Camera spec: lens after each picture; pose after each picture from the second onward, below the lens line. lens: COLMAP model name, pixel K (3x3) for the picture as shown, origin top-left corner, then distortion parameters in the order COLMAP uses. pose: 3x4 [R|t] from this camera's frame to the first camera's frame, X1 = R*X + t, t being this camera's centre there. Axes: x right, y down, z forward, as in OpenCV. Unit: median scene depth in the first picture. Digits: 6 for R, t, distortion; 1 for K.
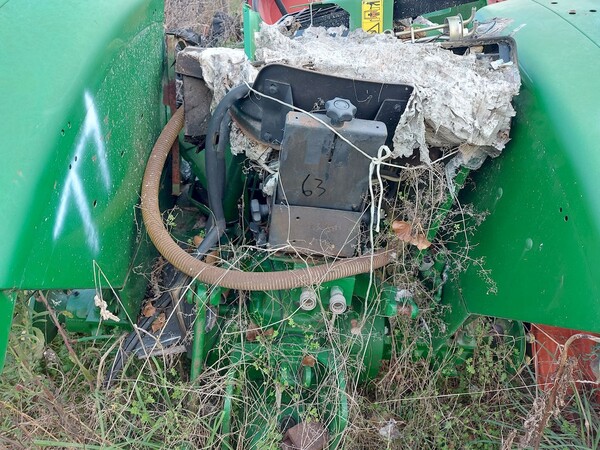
lens RADIAL K [[451.2, 0, 300.0], [0, 451.2, 225.0], [0, 0, 1]] dist [0.114122, -0.126024]
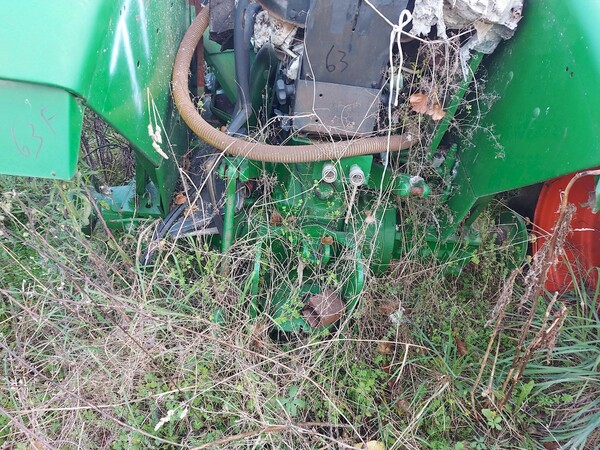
lens RADIAL K [[444.1, 0, 300.0], [0, 444.1, 225.0], [0, 0, 1]] dist [0.110431, -0.125793]
pose [[0.999945, 0.002403, -0.010216, -0.041561], [-0.001755, 0.998015, 0.062946, 0.218950], [0.010347, -0.062925, 0.997965, -0.077507]]
